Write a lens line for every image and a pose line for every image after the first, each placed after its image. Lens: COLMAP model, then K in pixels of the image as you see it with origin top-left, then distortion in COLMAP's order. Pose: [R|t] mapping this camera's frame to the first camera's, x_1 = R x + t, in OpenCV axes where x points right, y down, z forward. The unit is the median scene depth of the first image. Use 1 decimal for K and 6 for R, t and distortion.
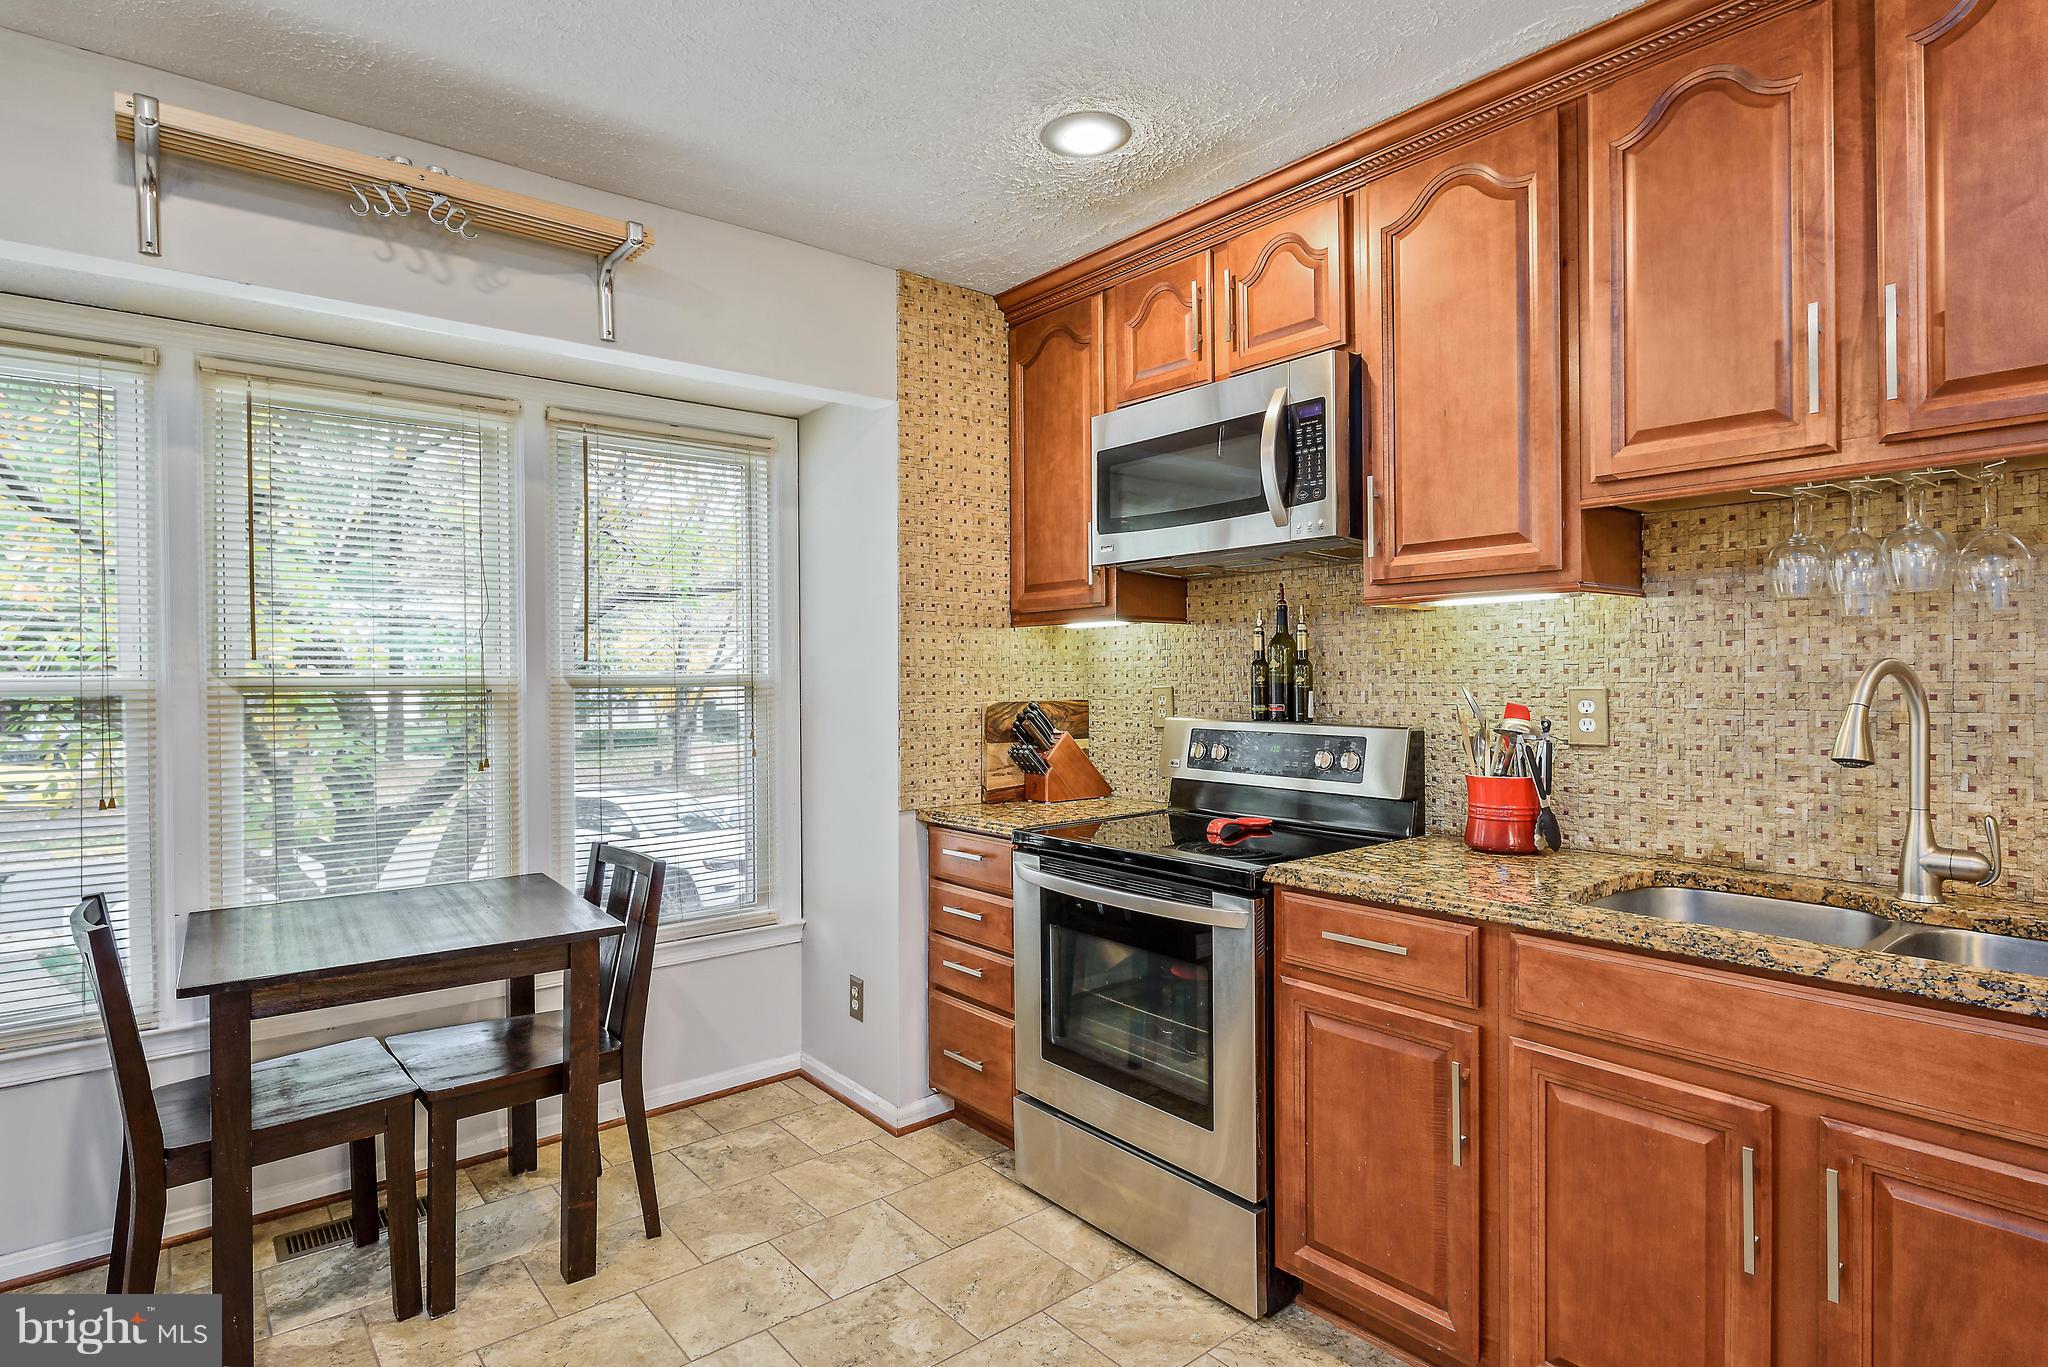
lens RADIAL K [[1083.2, 0, 1019.5], [0, 1083.2, 676.4], [0, 0, 1]] dist [-0.002103, -0.002709]
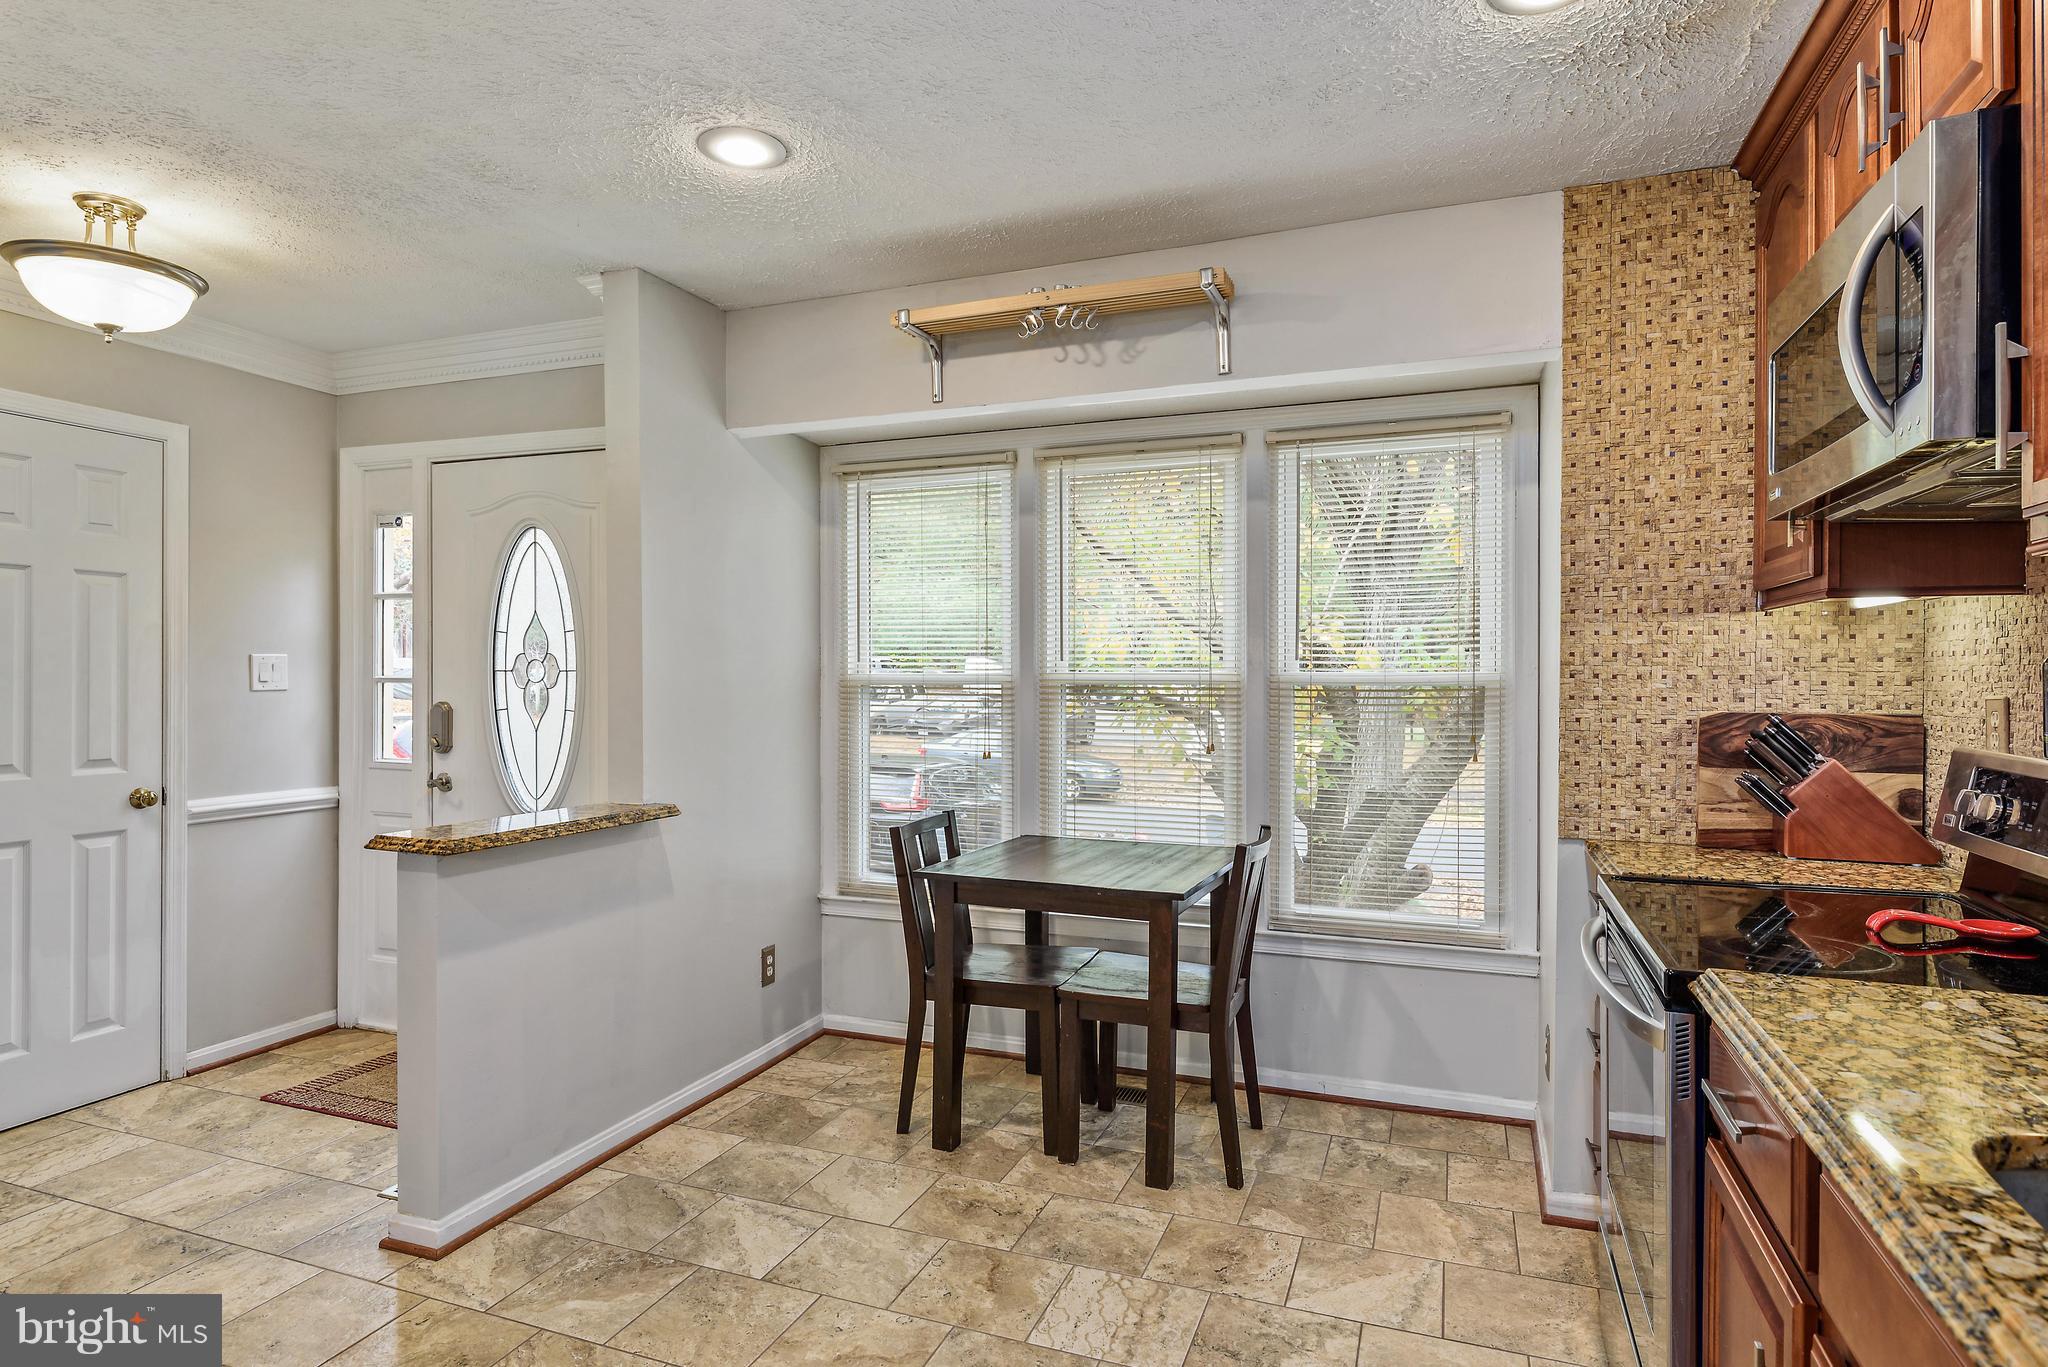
lens RADIAL K [[1131.2, 0, 1025.4], [0, 1131.2, 677.9], [0, 0, 1]] dist [0.005921, -0.002334]
pose [[0.474076, 0.009086, -0.880437, 0.457841], [-0.006174, 0.999956, 0.006995, -0.002771], [0.880462, 0.002120, 0.474111, 0.219915]]
